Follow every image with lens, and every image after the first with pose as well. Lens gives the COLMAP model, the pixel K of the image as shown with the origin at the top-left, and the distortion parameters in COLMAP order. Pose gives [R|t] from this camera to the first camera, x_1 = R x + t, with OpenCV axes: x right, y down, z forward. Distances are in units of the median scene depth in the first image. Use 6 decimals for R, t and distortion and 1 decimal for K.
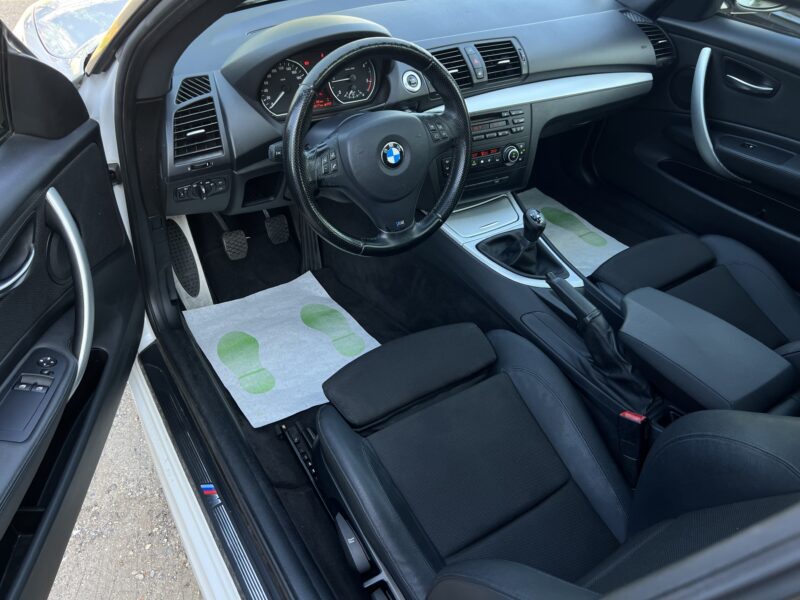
lens RADIAL K [[606.2, 0, 400.0], [0, 606.2, 300.0], [0, 0, 1]] dist [0.046433, -0.057707]
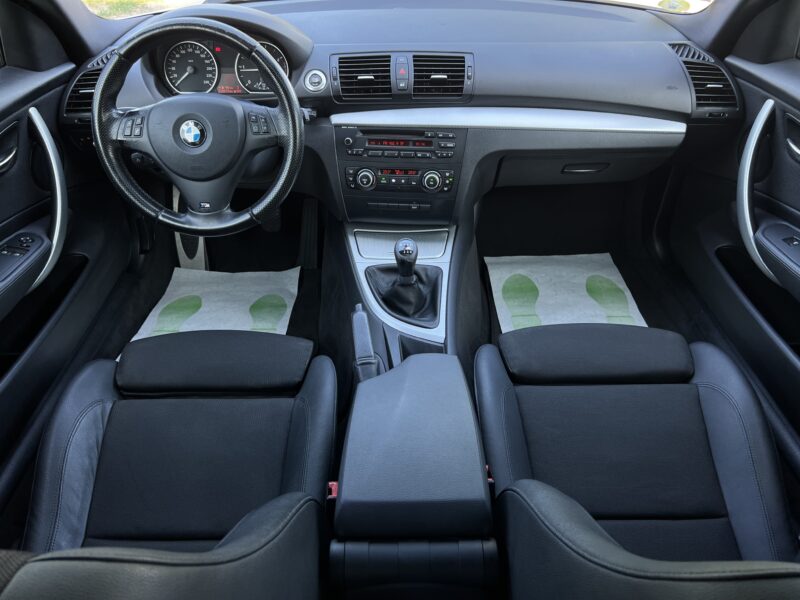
lens RADIAL K [[606.2, 0, 400.0], [0, 606.2, 300.0], [0, 0, 1]] dist [0.046433, -0.057707]
pose [[0.839949, 0.271962, -0.469598, 0.619215], [-0.305482, 0.952185, 0.005044, -0.065202], [0.448516, 0.139217, 0.882866, 0.227772]]
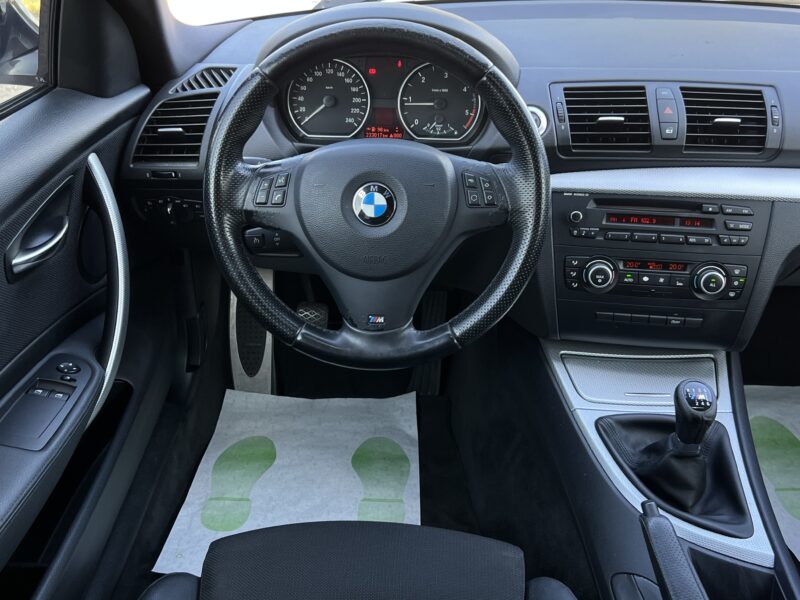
lens RADIAL K [[796.1, 0, 400.0], [0, 796.1, 300.0], [0, 0, 1]] dist [0.071287, -0.161568]
pose [[0.831745, 0.234708, -0.503103, 0.323830], [-0.330658, 0.937395, -0.109341, -0.053449], [0.445943, 0.257299, 0.857282, 0.268854]]
